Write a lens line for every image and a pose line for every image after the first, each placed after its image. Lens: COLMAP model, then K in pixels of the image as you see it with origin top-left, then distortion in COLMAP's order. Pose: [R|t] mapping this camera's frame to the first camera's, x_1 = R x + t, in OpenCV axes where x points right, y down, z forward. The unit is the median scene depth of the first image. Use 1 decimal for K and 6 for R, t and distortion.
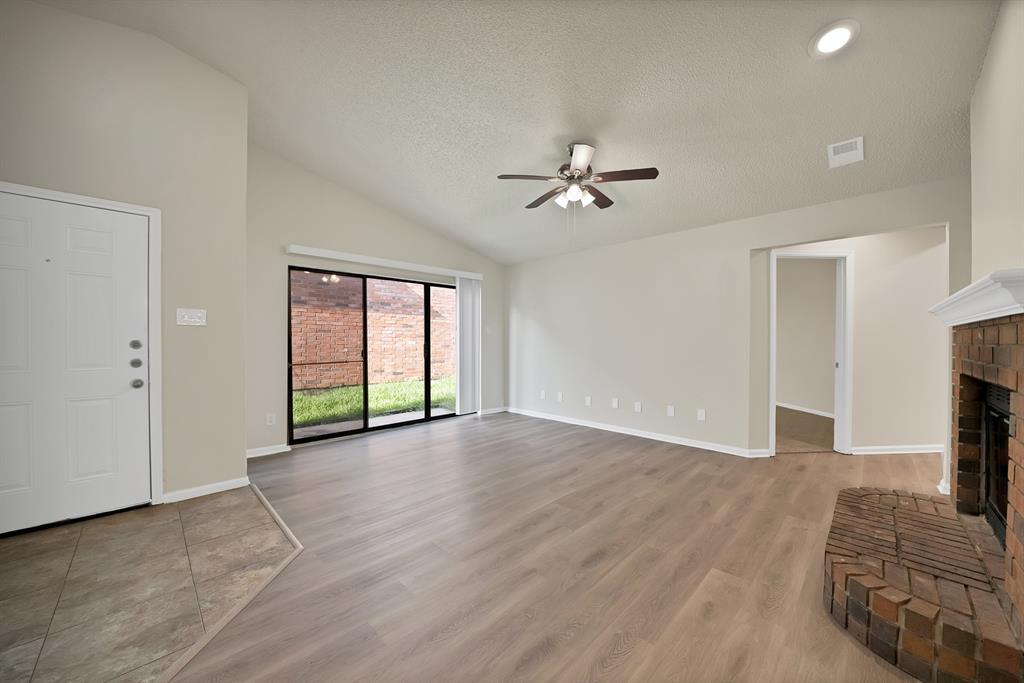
lens RADIAL K [[367.4, 0, 507.7], [0, 367.4, 344.9], [0, 0, 1]] dist [-0.017234, 0.000169]
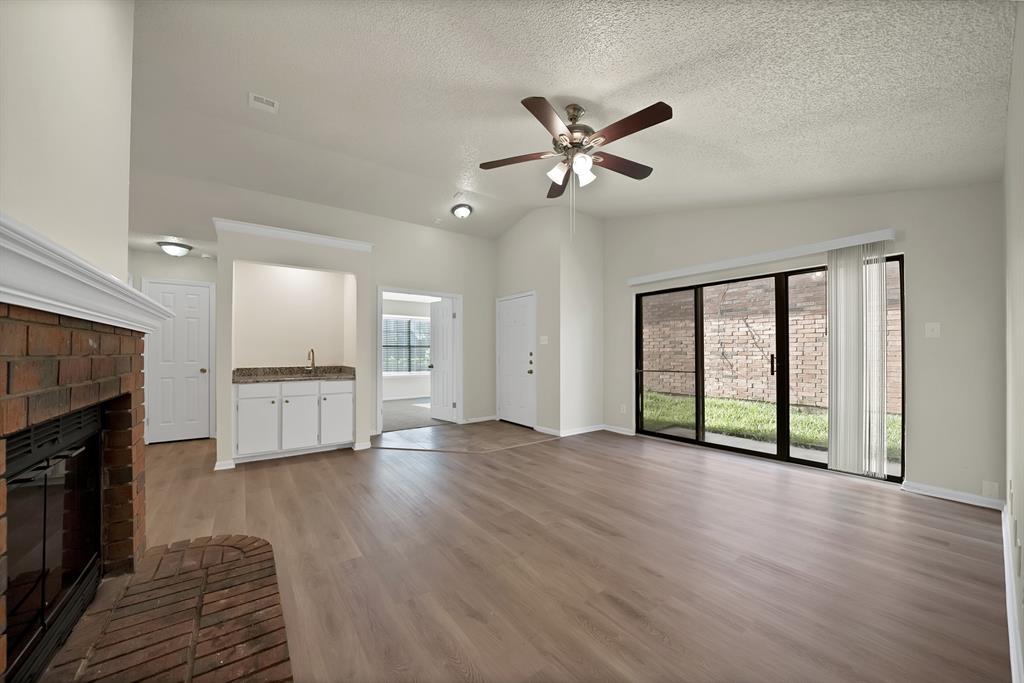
lens RADIAL K [[366.4, 0, 519.3], [0, 366.4, 350.3], [0, 0, 1]] dist [-0.023791, 0.000011]
pose [[-0.127360, -0.009569, -0.991810, 0.766610], [-0.008559, 0.999927, -0.008548, -0.002345], [0.991820, 0.007400, -0.127433, 0.770574]]
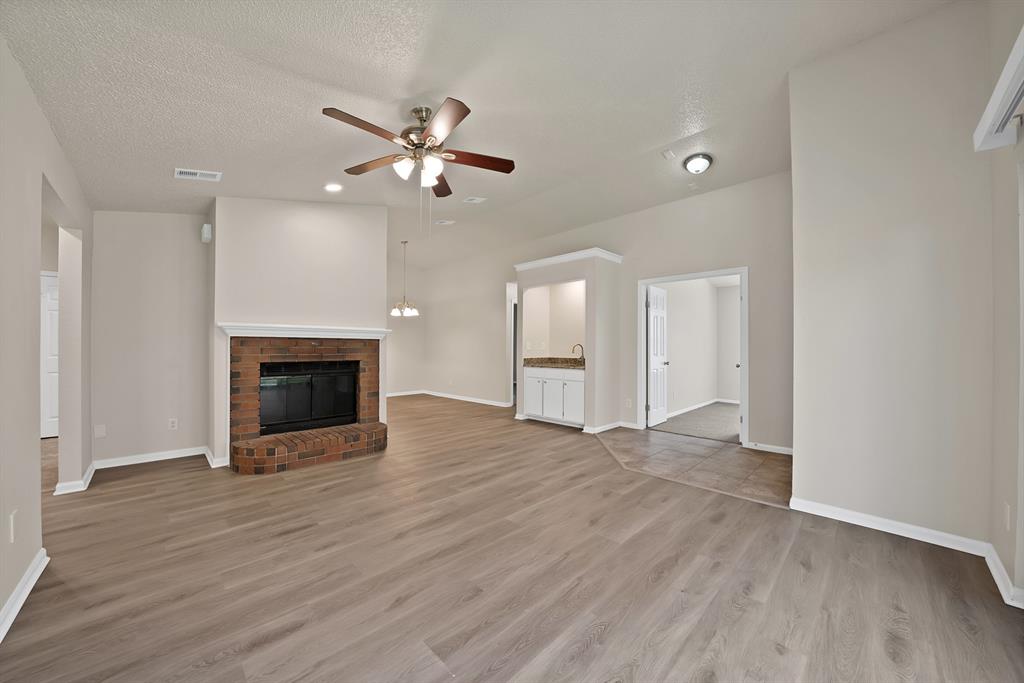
lens RADIAL K [[367.4, 0, 507.7], [0, 367.4, 344.9], [0, 0, 1]] dist [-0.017234, 0.000169]
pose [[-0.999957, -0.002497, 0.008898, -0.017170], [-0.002496, 0.999997, 0.000139, -0.008289], [-0.008899, 0.000117, -0.999960, 1.424896]]
